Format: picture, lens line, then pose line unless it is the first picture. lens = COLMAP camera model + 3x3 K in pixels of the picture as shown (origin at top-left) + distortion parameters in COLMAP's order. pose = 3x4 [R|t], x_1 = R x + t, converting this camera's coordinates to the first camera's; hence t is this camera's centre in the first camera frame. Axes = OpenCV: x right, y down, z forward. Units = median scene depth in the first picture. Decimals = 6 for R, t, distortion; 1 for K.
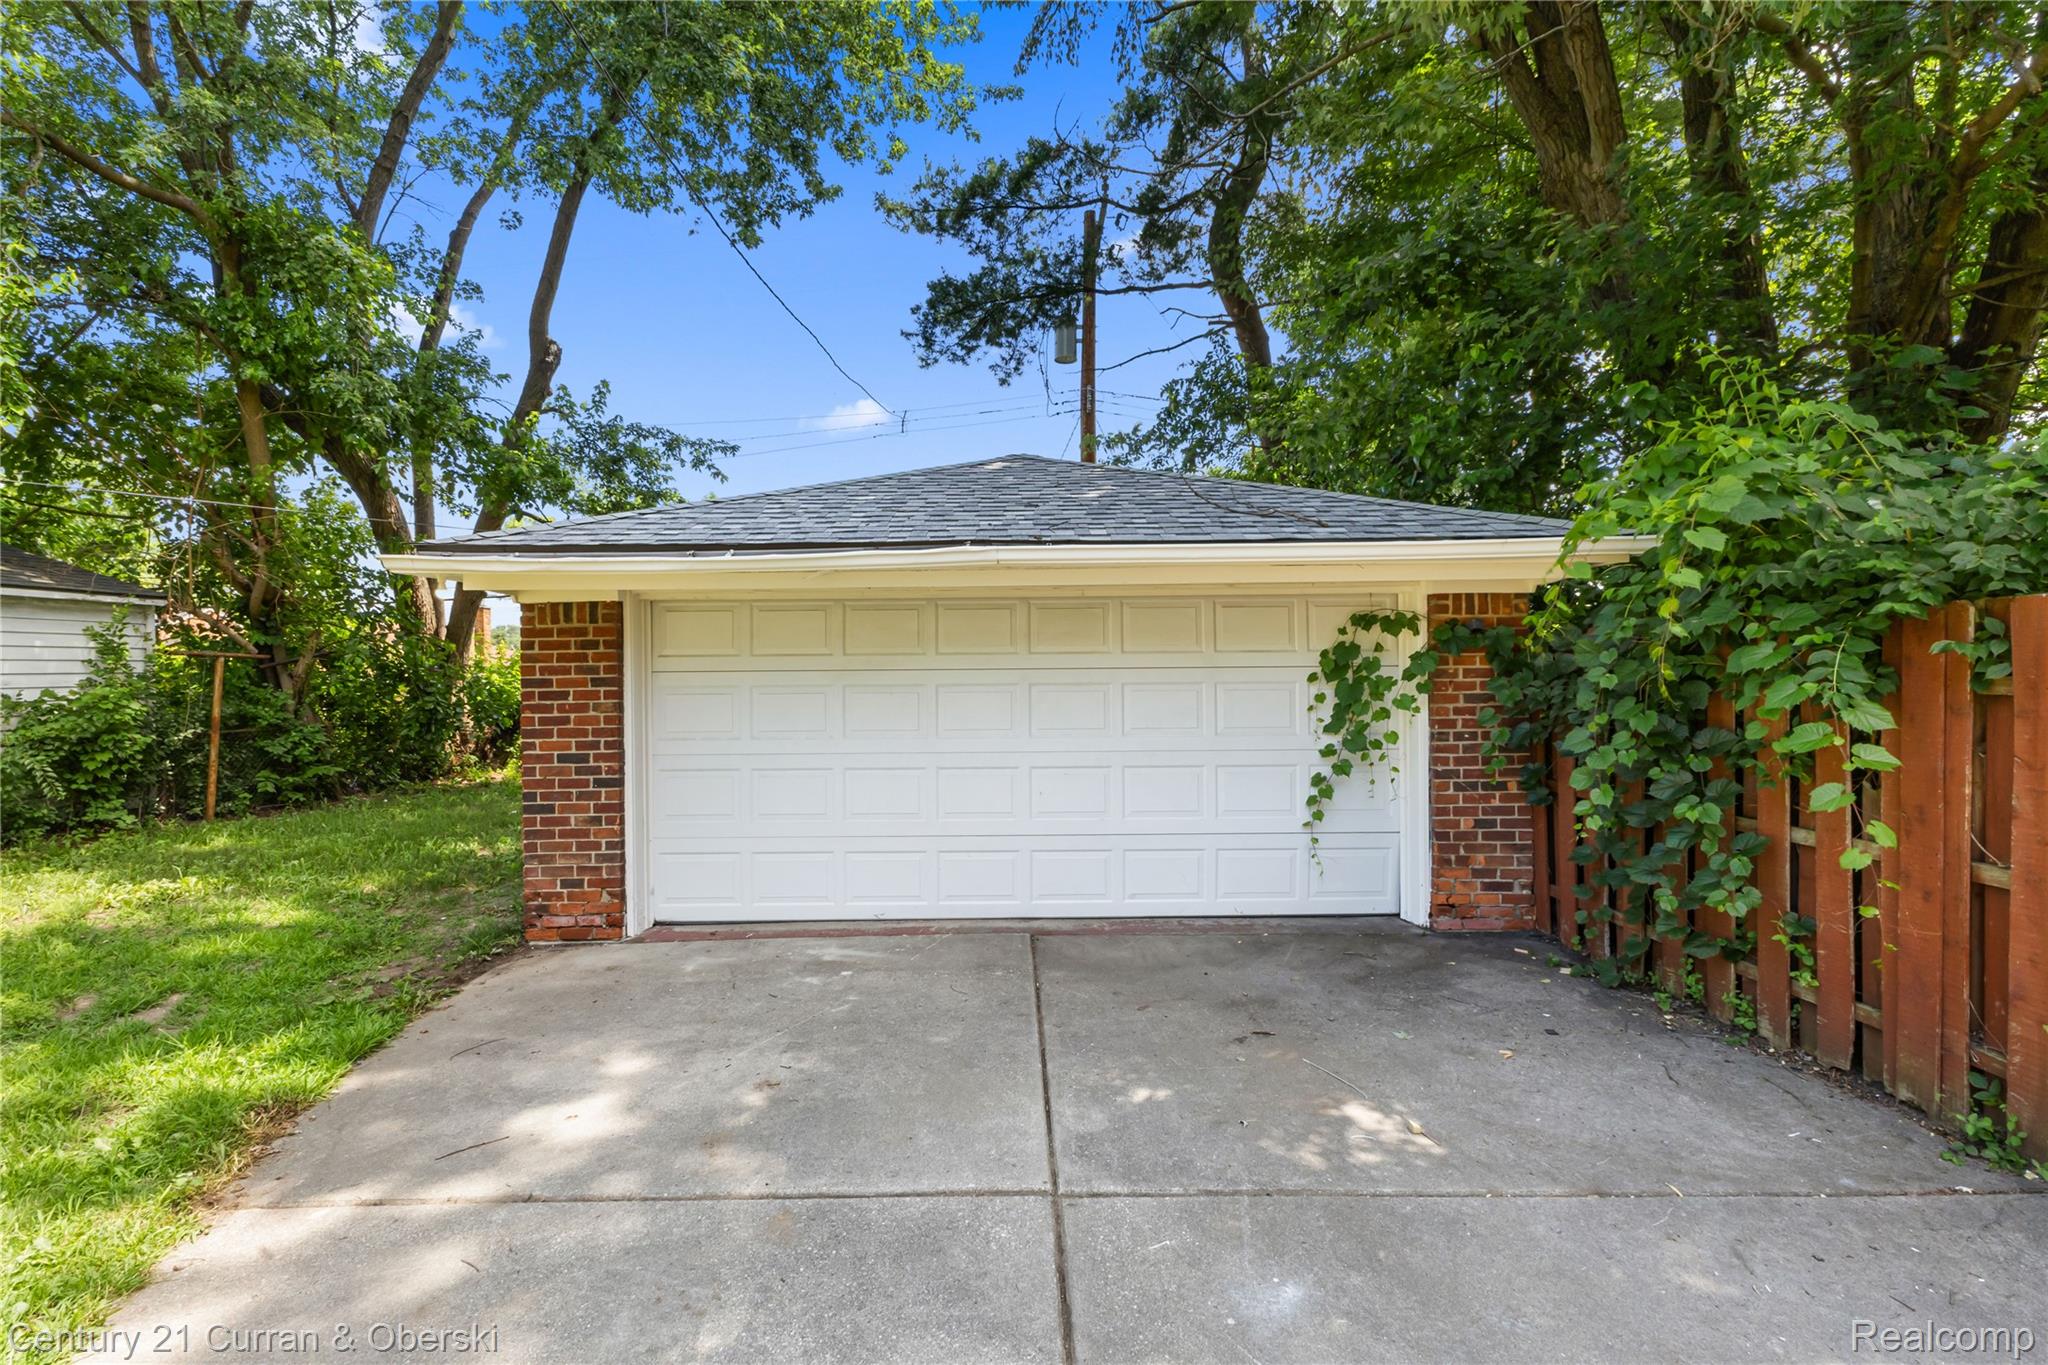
lens RADIAL K [[913.3, 0, 1029.6], [0, 913.3, 673.3], [0, 0, 1]] dist [0.009207, -0.000411]
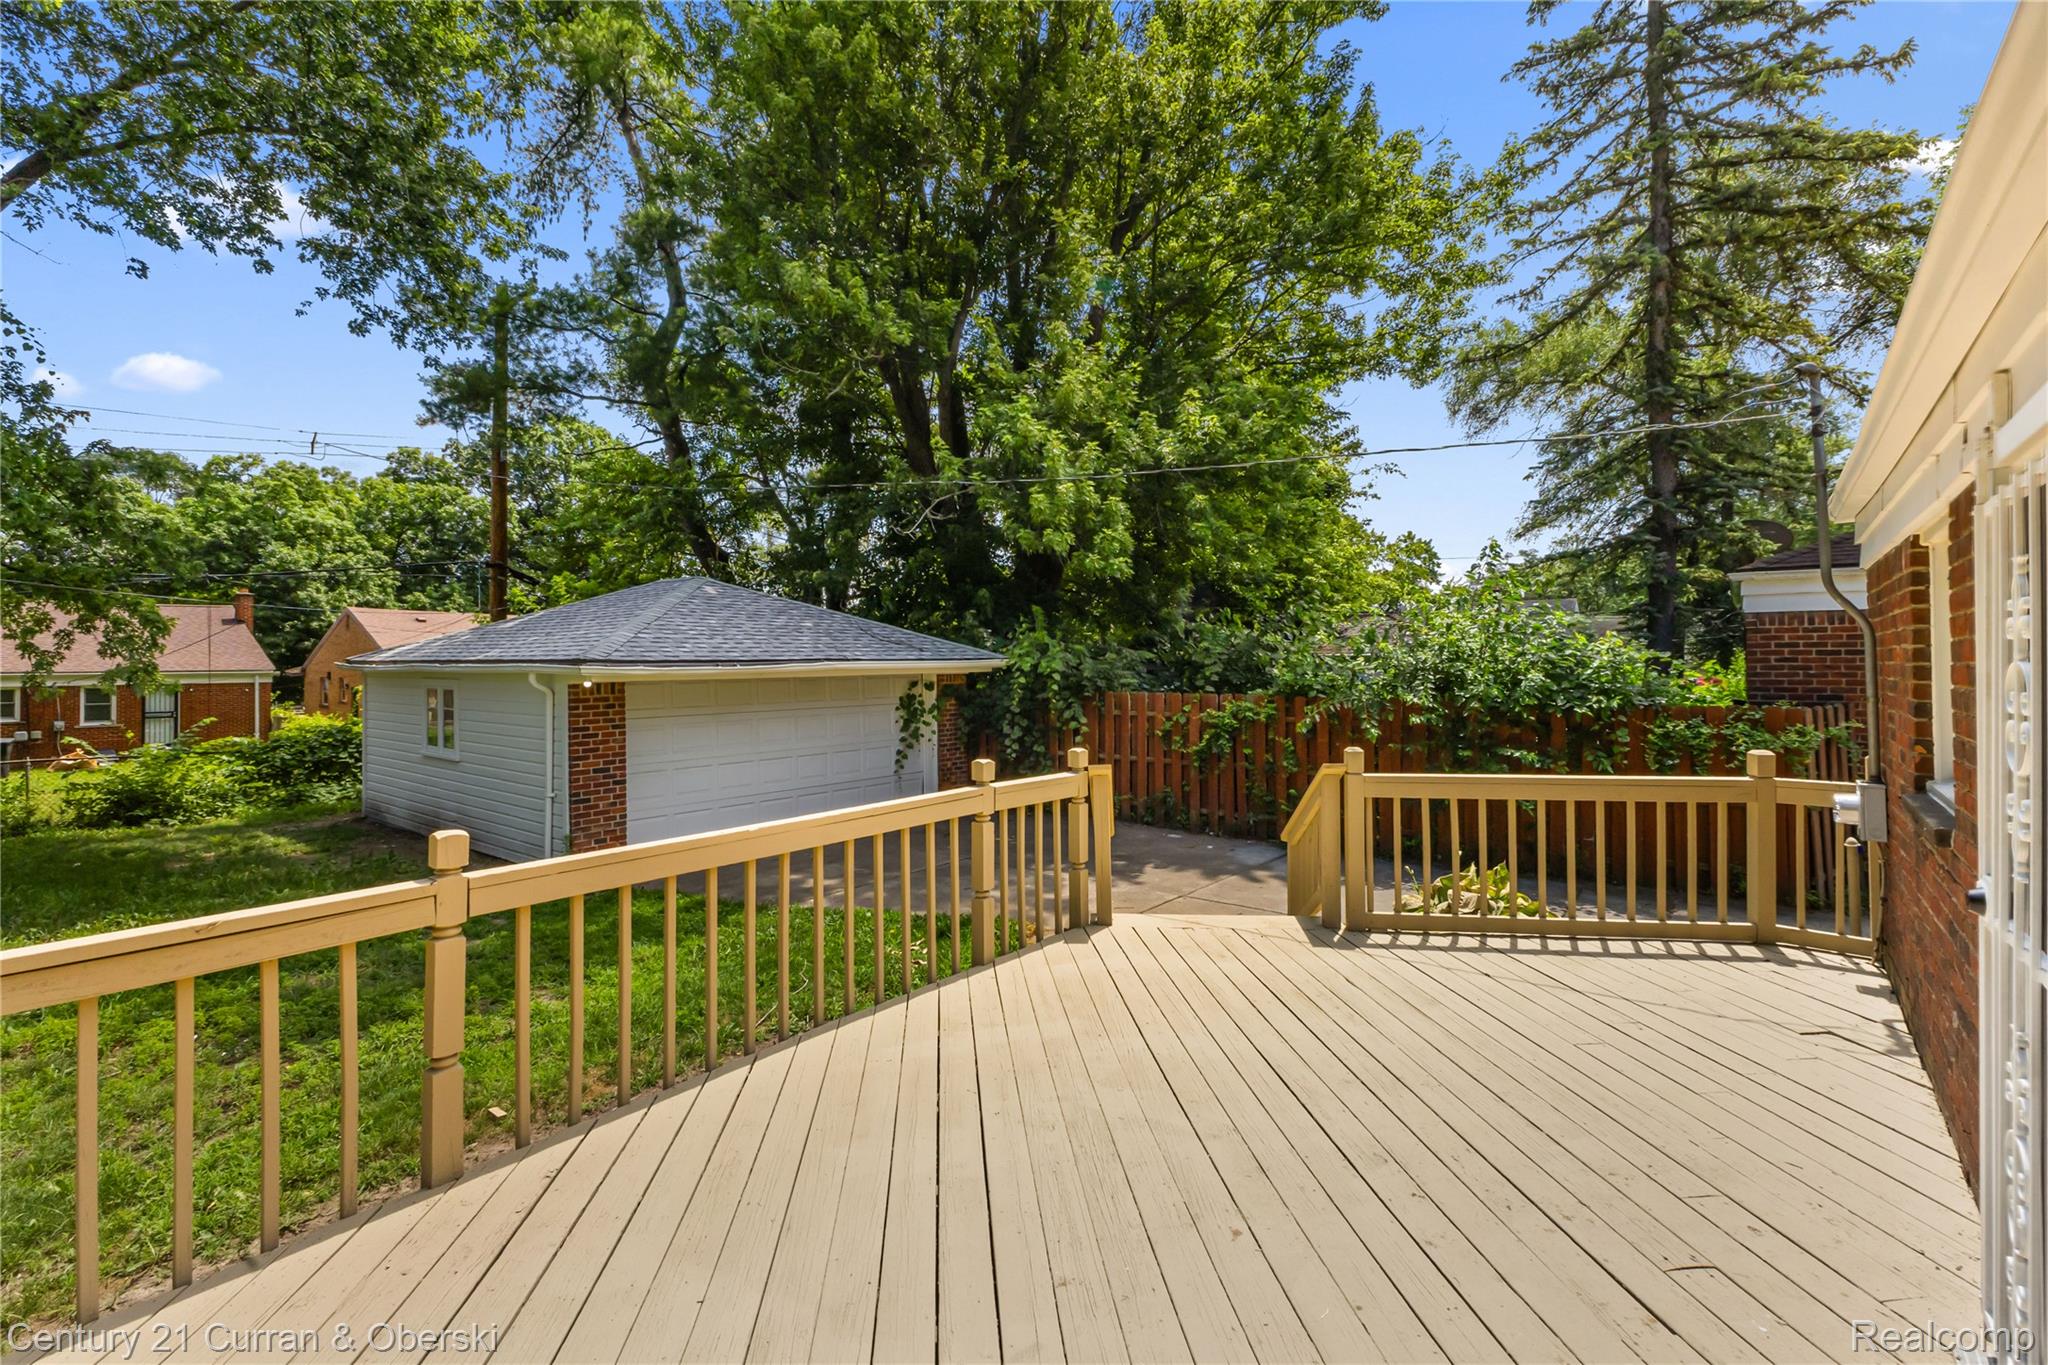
lens RADIAL K [[913.3, 0, 1029.6], [0, 913.3, 673.3], [0, 0, 1]] dist [0.009207, -0.000411]
pose [[0.623750, -0.007167, 0.781591, -1.360076], [0.002773, 0.999972, 0.006956, -0.105602], [-0.781619, -0.002172, 0.623753, -0.757089]]
